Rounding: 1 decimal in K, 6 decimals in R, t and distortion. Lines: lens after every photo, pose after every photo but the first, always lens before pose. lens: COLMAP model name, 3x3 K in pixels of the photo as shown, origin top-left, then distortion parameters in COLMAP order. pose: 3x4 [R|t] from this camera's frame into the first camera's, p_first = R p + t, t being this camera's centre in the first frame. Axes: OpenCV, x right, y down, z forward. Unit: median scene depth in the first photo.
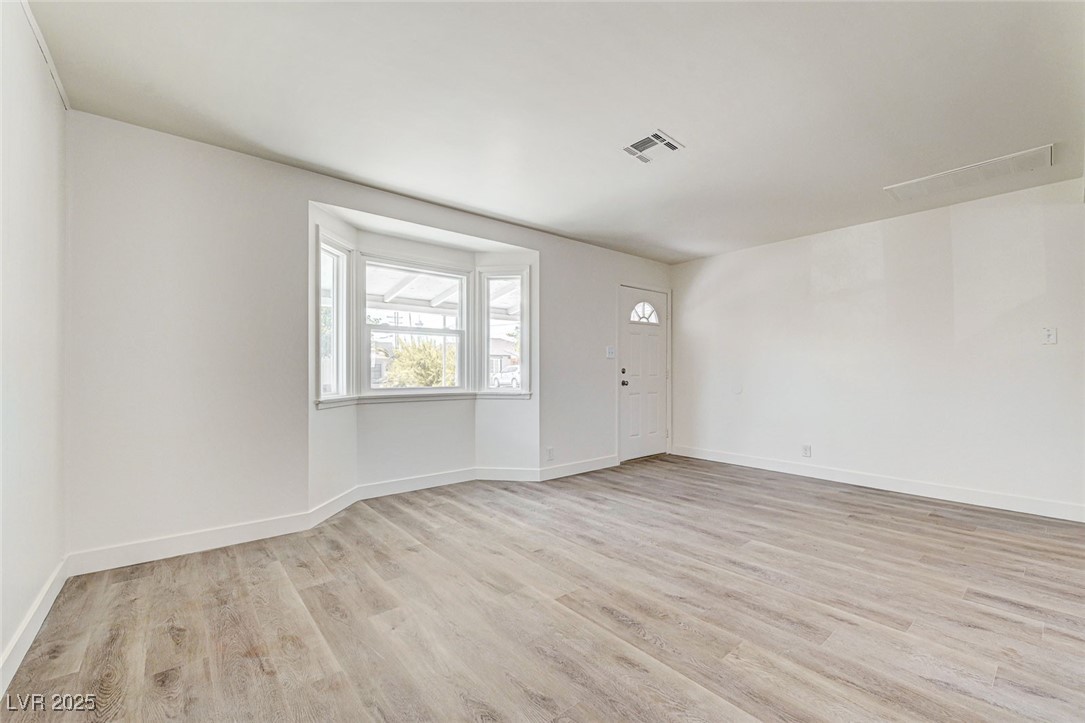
lens RADIAL K [[444.7, 0, 542.5], [0, 444.7, 369.8], [0, 0, 1]] dist [-0.000302, -0.000091]
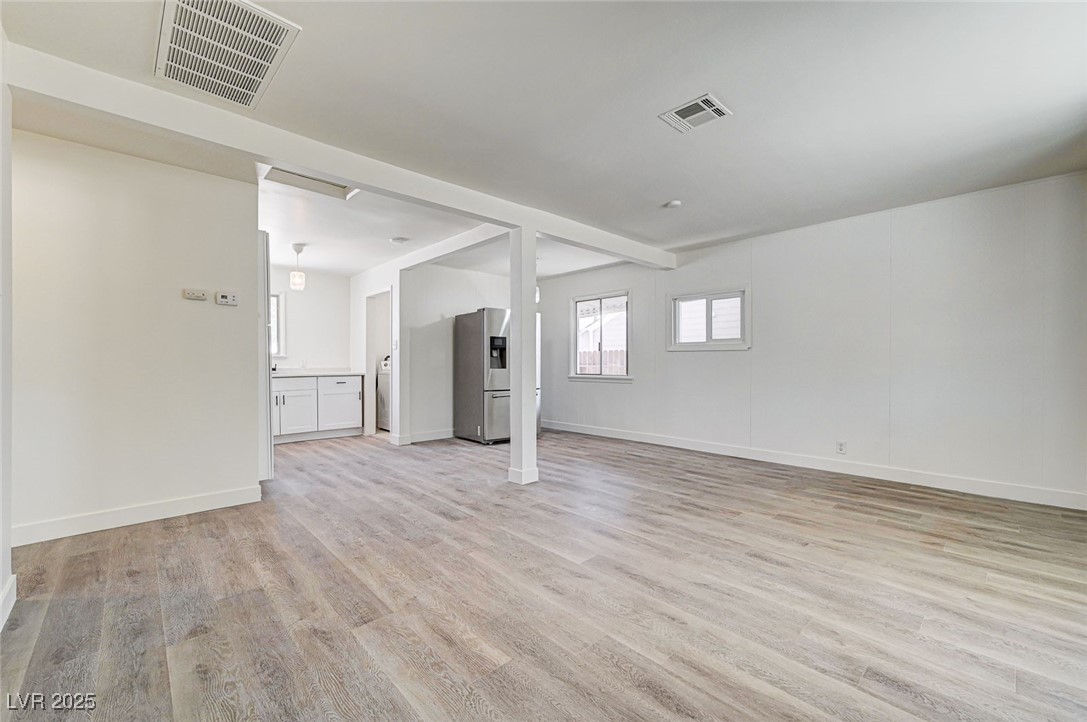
lens RADIAL K [[440.6, 0, 543.4], [0, 440.6, 363.1], [0, 0, 1]] dist [-0.000832, 0.000046]
pose [[-0.998382, 0.001656, -0.056834, 0.559018], [0.001837, 0.999993, -0.003131, 0.007419], [0.056828, -0.003230, -0.998379, 1.741143]]
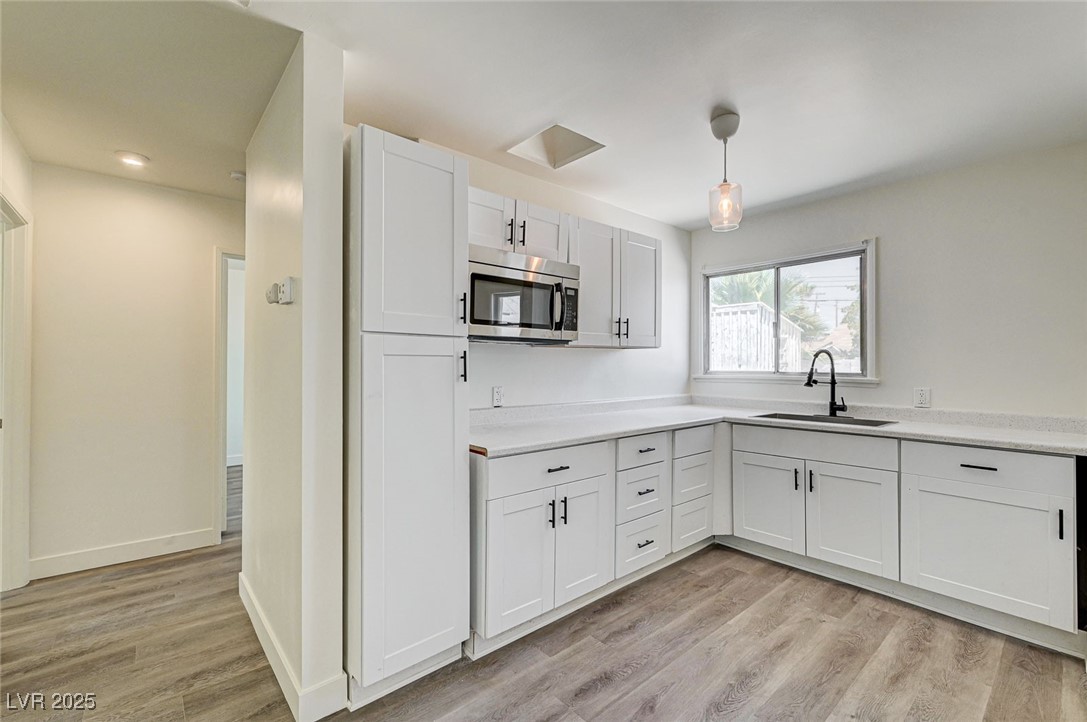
lens RADIAL K [[465.2, 0, 541.5], [0, 465.2, 361.4], [0, 0, 1]] dist [0.001226, 0.000062]
pose [[-0.014328, 0.005819, 0.999880, 0.677614], [-0.005978, 0.999965, -0.005906, -0.067334], [-0.999879, -0.006061, -0.014293, 0.269612]]
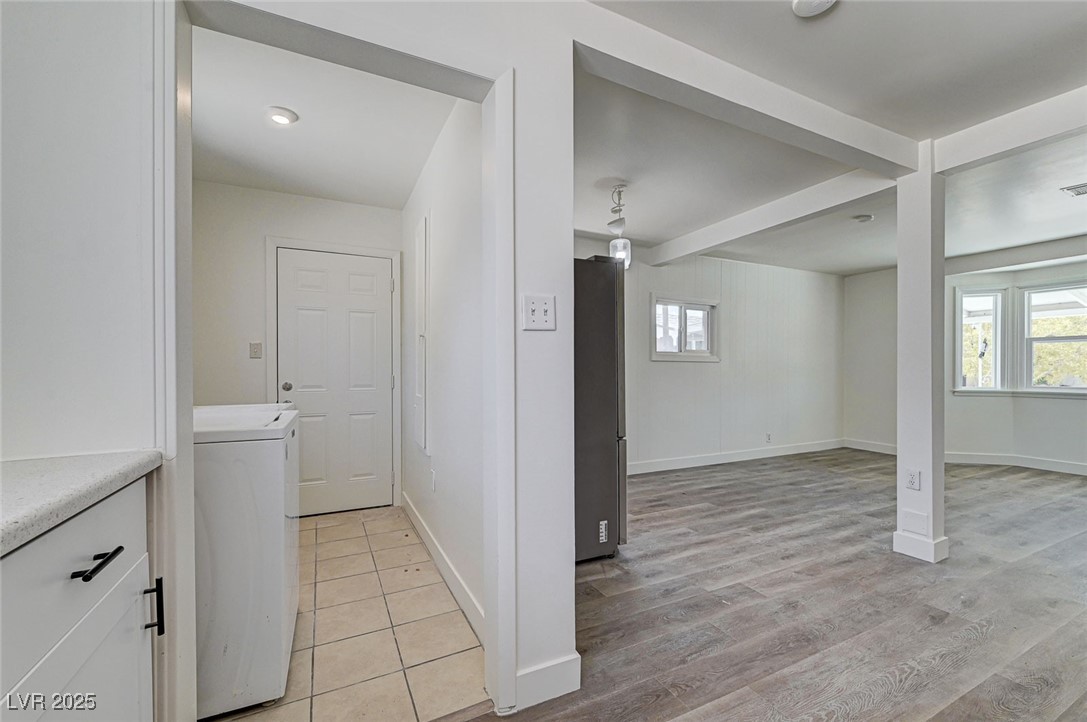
lens RADIAL K [[445.5, 0, 543.5], [0, 445.5, 369.3], [0, 0, 1]] dist [-0.000302, -0.000091]
pose [[-0.232802, -0.000885, -0.972524, 1.605177], [0.004292, 0.999989, -0.001938, -0.015723], [0.972515, -0.004625, -0.232796, -0.137124]]
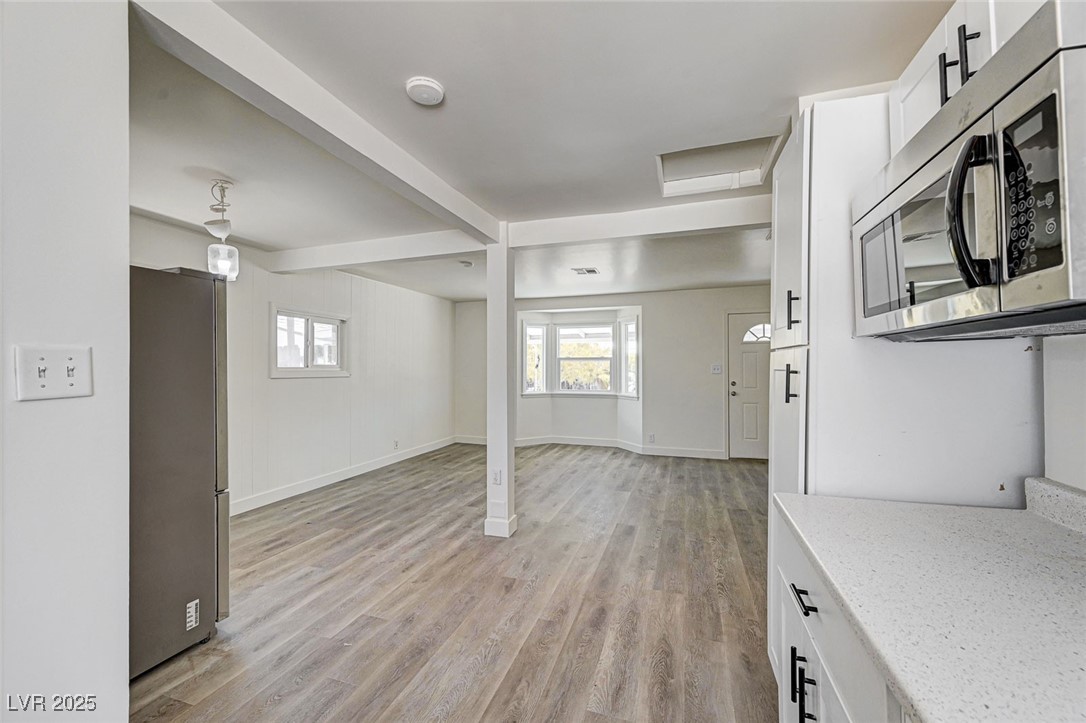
lens RADIAL K [[430.7, 0, 543.4], [0, 430.7, 364.7], [0, 0, 1]] dist [0.003223, 0.000075]
pose [[0.525813, -0.005157, -0.850585, 1.593797], [0.005229, 0.999982, -0.002831, -0.085018], [0.850584, -0.002959, 0.525830, -0.115355]]
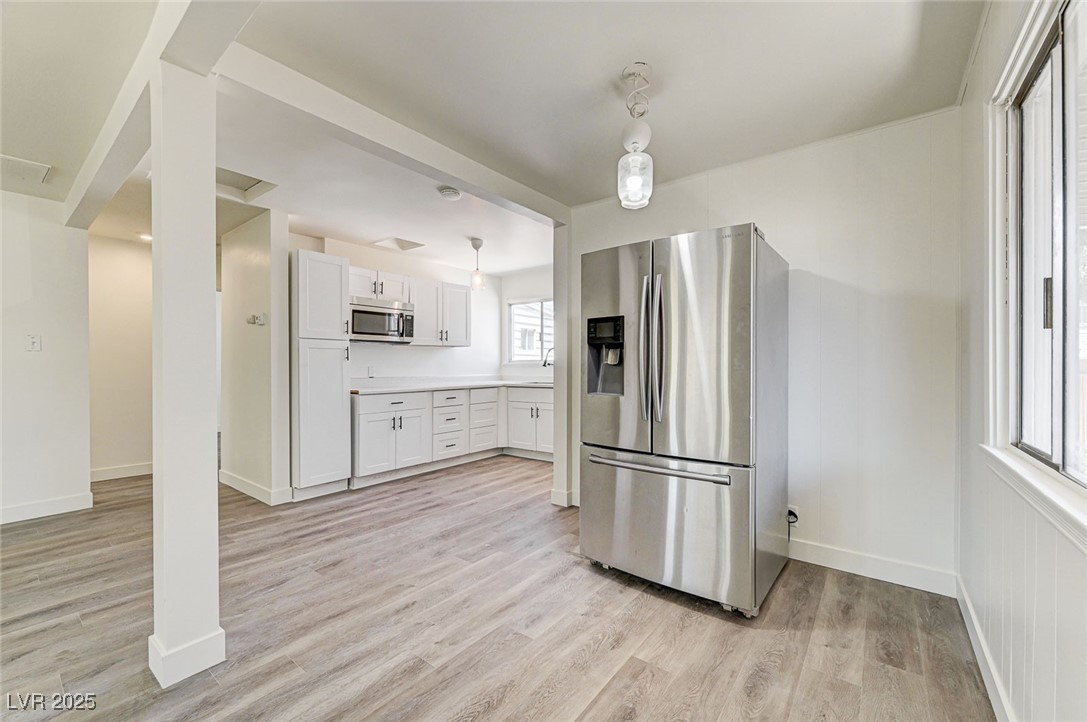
lens RADIAL K [[435.4, 0, 544.0], [0, 435.4, 363.1], [0, 0, 1]] dist [-0.002321, -0.000028]
pose [[-0.213099, 0.003737, 0.977024, -0.111113], [0.000323, 0.999993, -0.003754, -0.028909], [-0.977031, -0.000484, -0.213098, 0.061736]]
